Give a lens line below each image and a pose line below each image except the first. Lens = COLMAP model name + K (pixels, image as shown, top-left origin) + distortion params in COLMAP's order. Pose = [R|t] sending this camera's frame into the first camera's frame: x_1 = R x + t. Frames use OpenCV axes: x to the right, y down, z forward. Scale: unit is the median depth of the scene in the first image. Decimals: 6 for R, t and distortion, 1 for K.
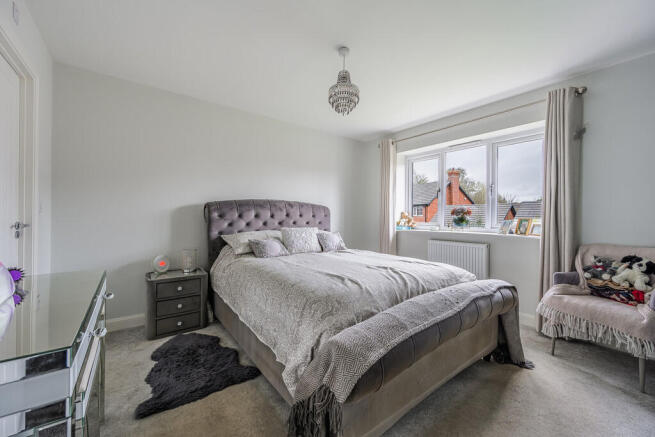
lens RADIAL K [[257.5, 0, 327.5], [0, 257.5, 218.5], [0, 0, 1]] dist [-0.000911, -0.000109]
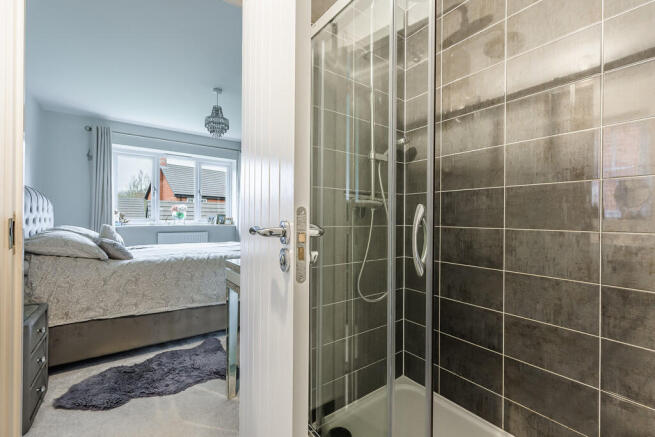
lens RADIAL K [[277.5, 0, 327.5], [0, 277.5, 218.5], [0, 0, 1]] dist [-0.001644, -0.000245]
pose [[0.039543, -0.008955, 0.999178, -0.870453], [-0.002318, 0.999956, 0.009054, 0.006604], [-0.999215, -0.002674, 0.039520, 0.231944]]
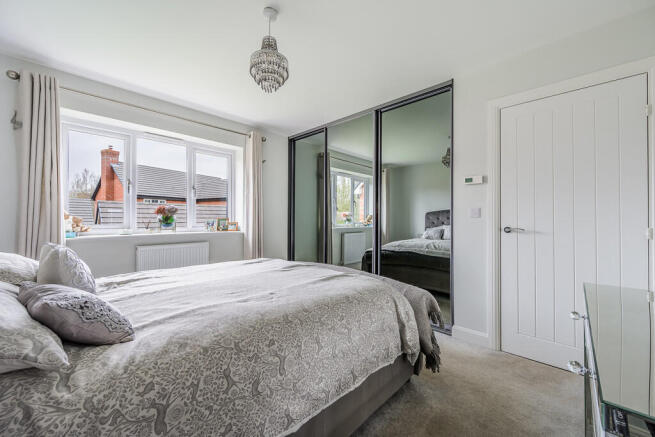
lens RADIAL K [[257.5, 0, 327.5], [0, 257.5, 218.5], [0, 0, 1]] dist [-0.000911, -0.000109]
pose [[-0.122862, -0.004642, 0.992413, -0.483440], [0.000439, 0.999989, 0.004732, -0.003928], [-0.992424, 0.001017, -0.122858, 0.580605]]
